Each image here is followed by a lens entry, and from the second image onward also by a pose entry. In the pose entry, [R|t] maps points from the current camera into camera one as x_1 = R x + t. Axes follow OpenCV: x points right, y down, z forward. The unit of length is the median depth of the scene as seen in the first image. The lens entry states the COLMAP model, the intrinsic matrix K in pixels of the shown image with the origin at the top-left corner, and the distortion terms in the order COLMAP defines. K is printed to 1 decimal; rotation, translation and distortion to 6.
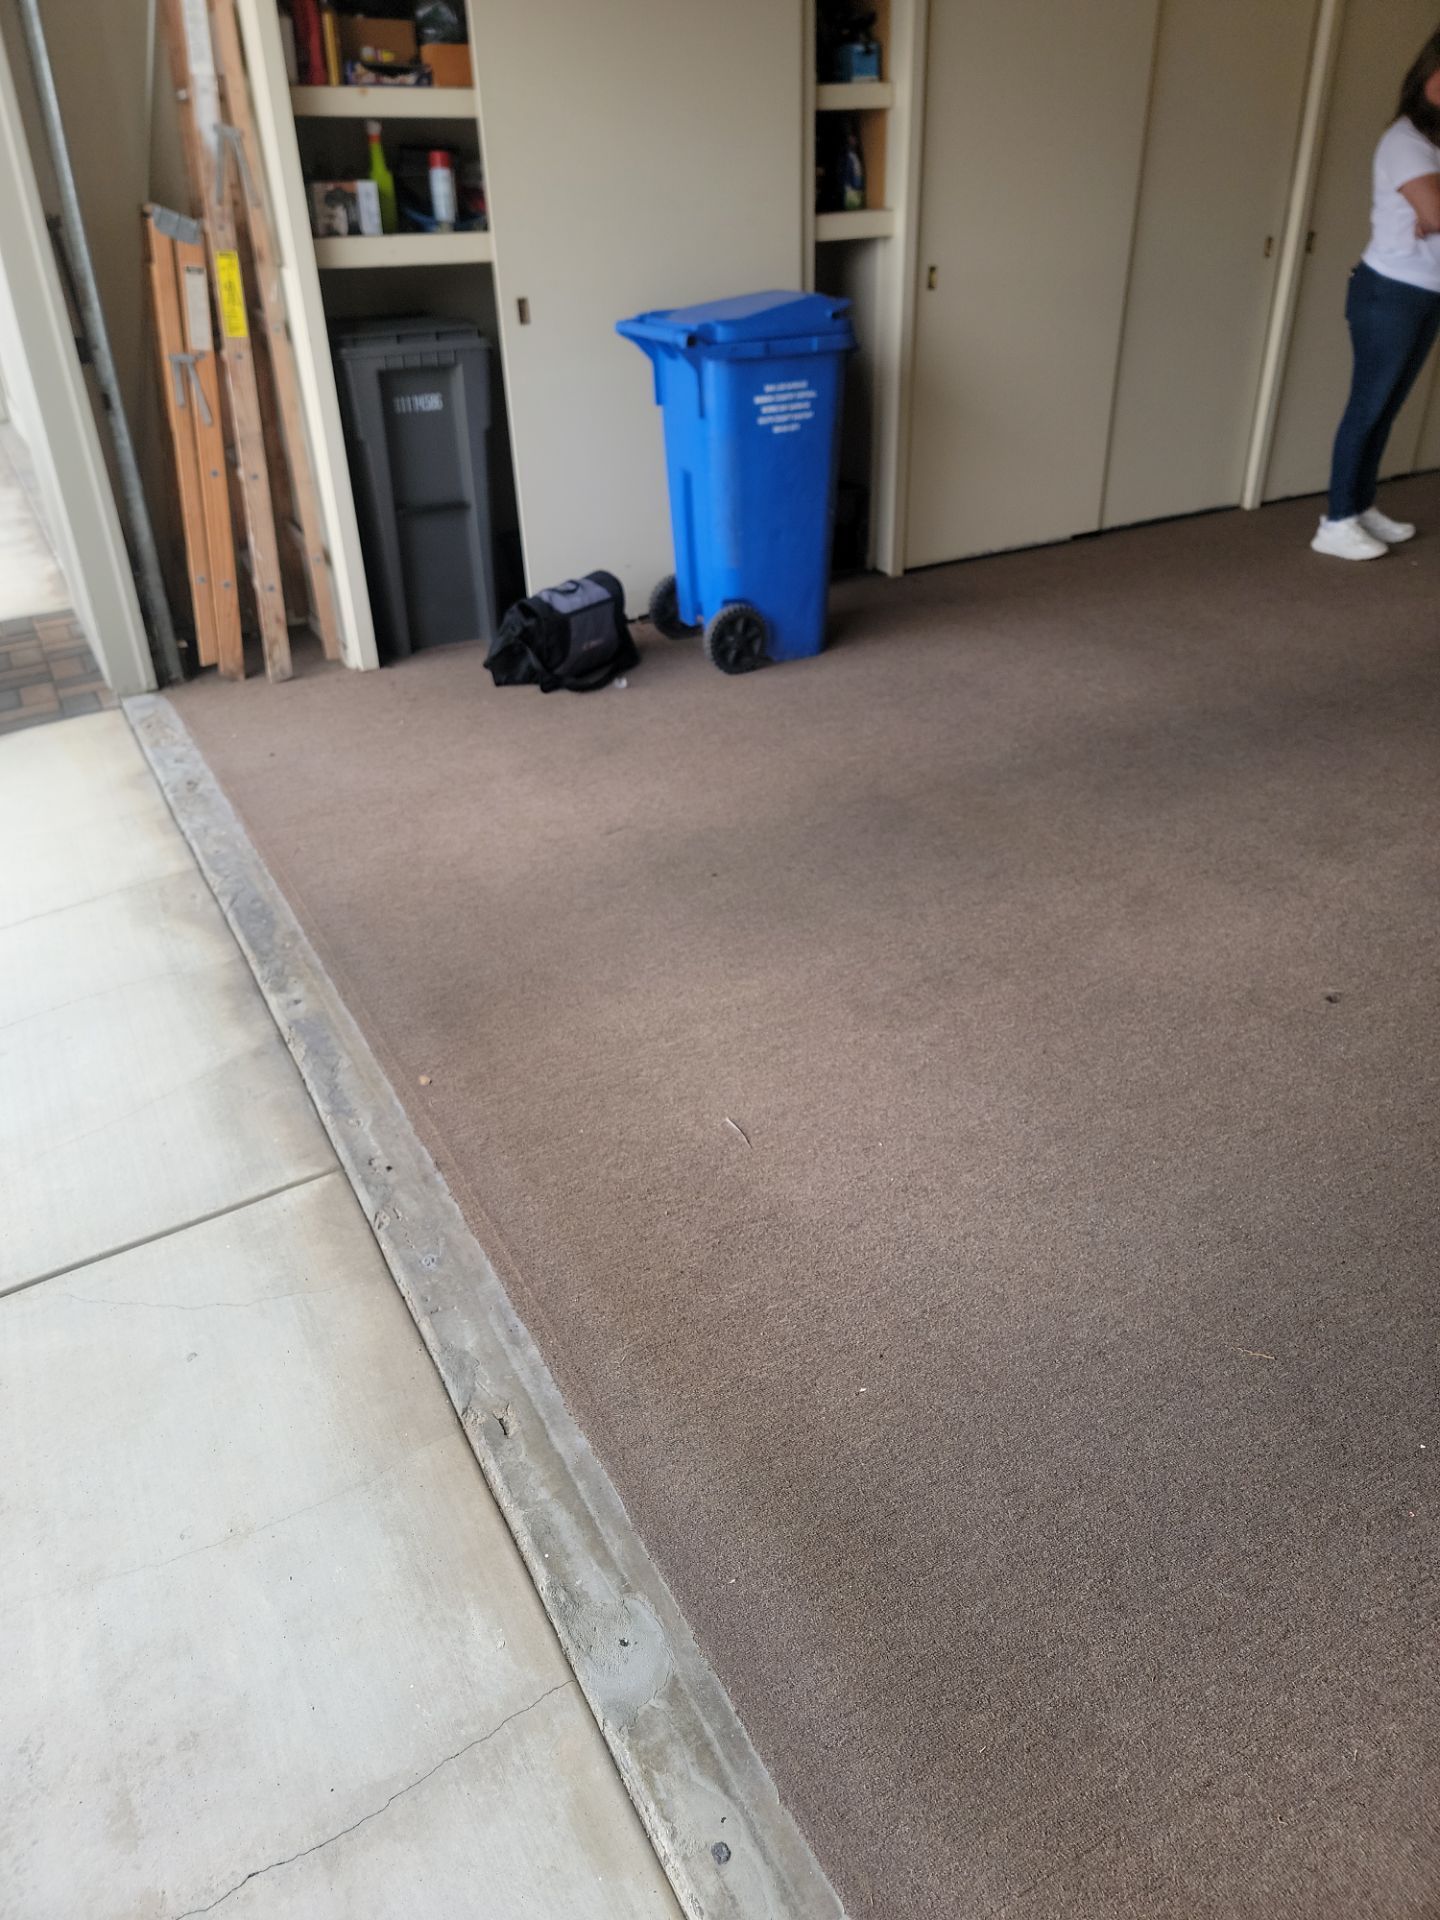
lens RADIAL K [[1342.4, 0, 696.5], [0, 1342.4, 961.8], [0, 0, 1]] dist [0.084878, -0.073703]
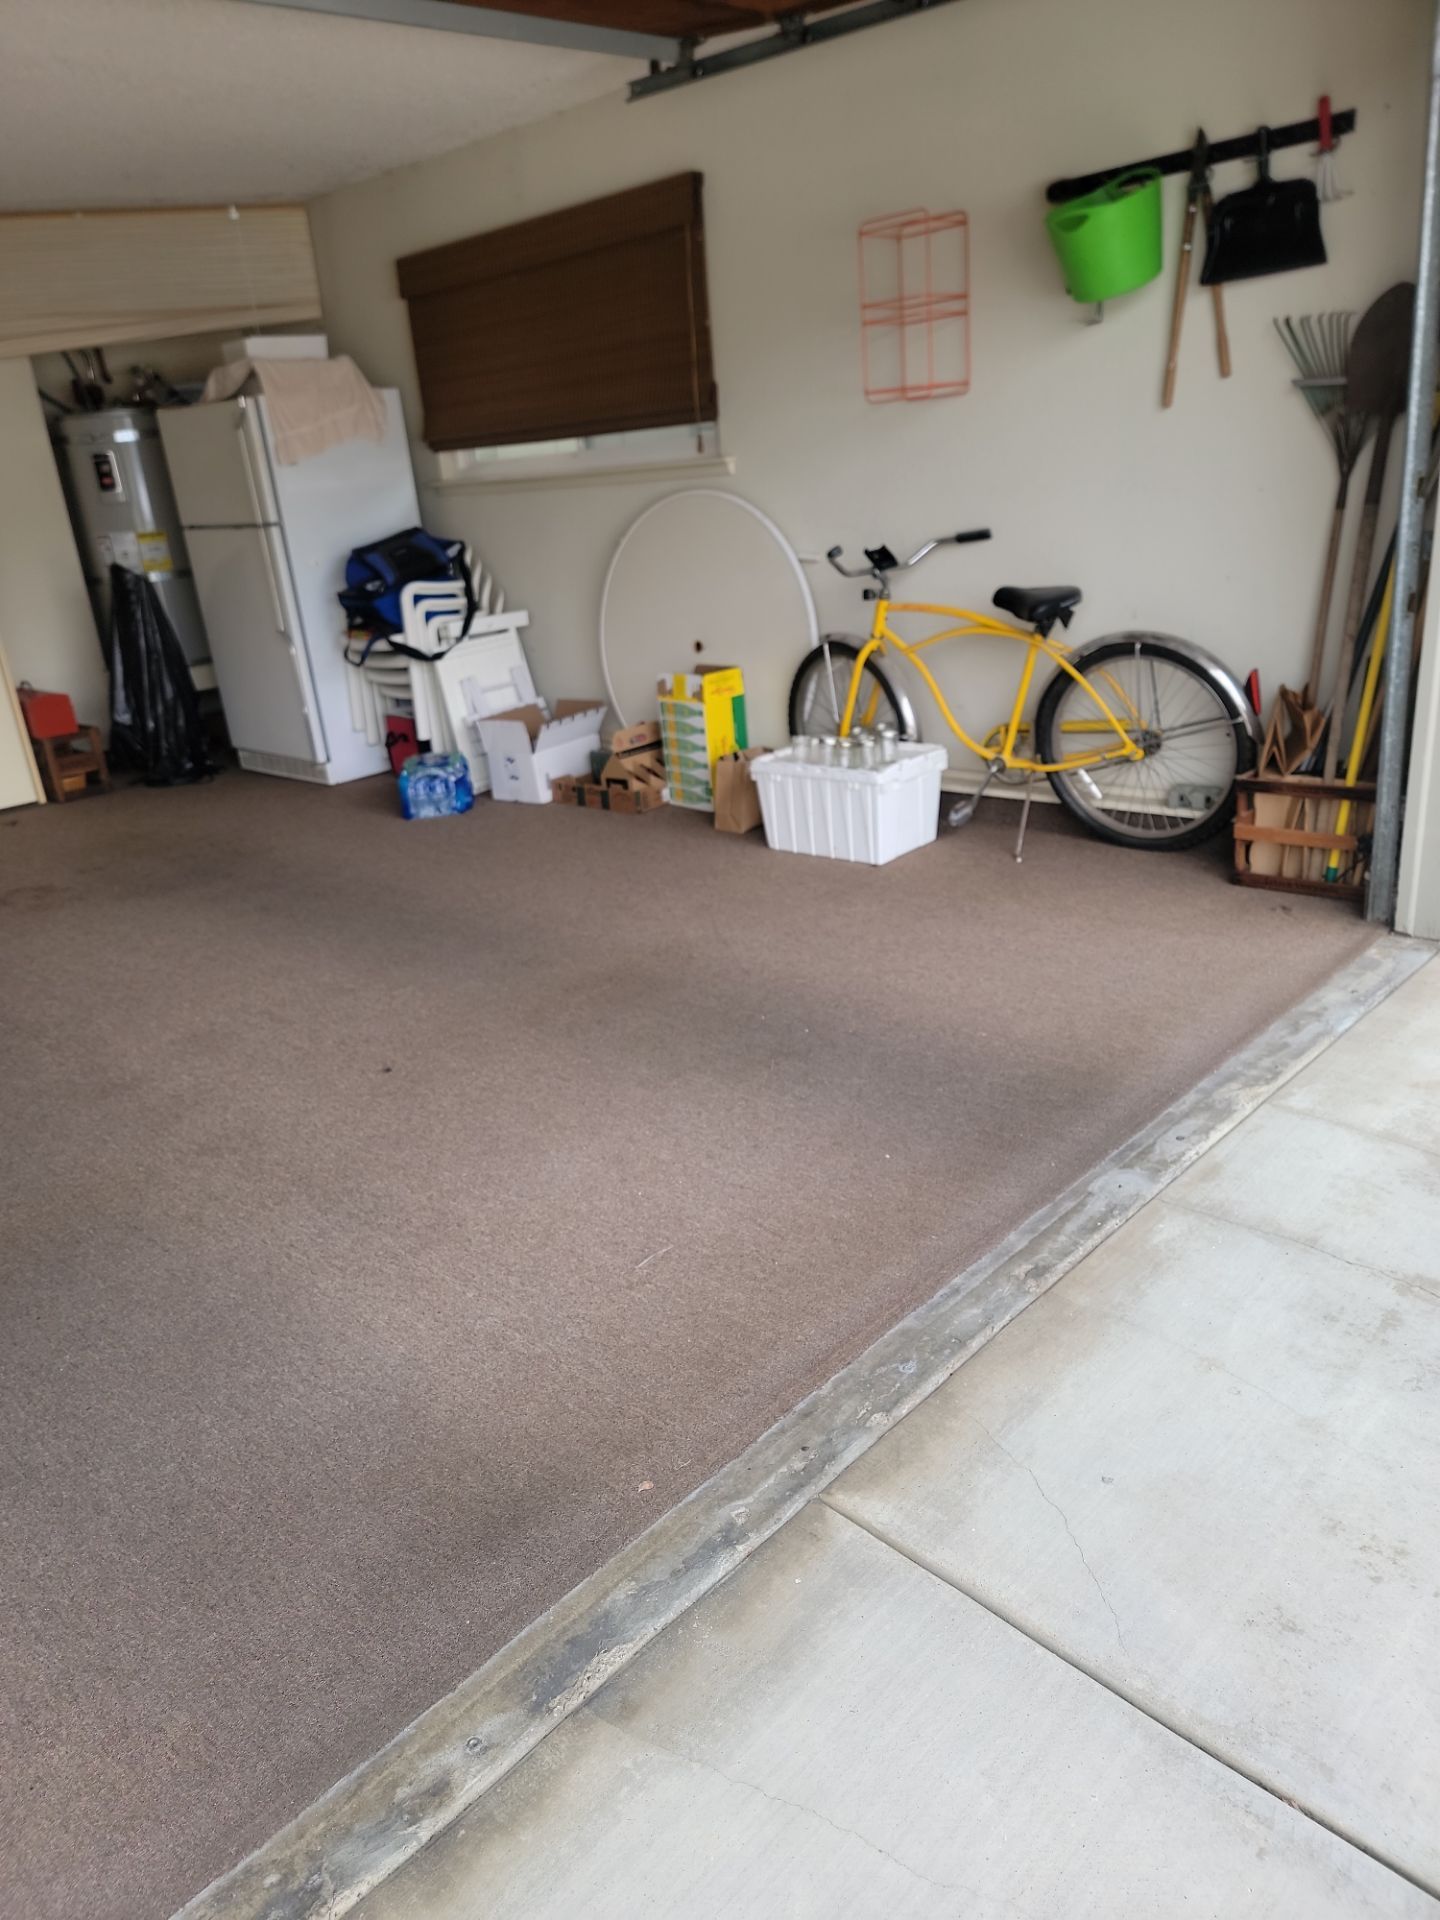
lens RADIAL K [[1338.0, 0, 697.1], [0, 1338.0, 958.1], [0, 0, 1]] dist [0.079602, -0.066607]
pose [[-0.309233, -0.272840, 0.911007, -1.049189], [0.560834, 0.721321, 0.406400, -0.547103], [-0.768011, 0.636596, -0.070039, 1.021530]]
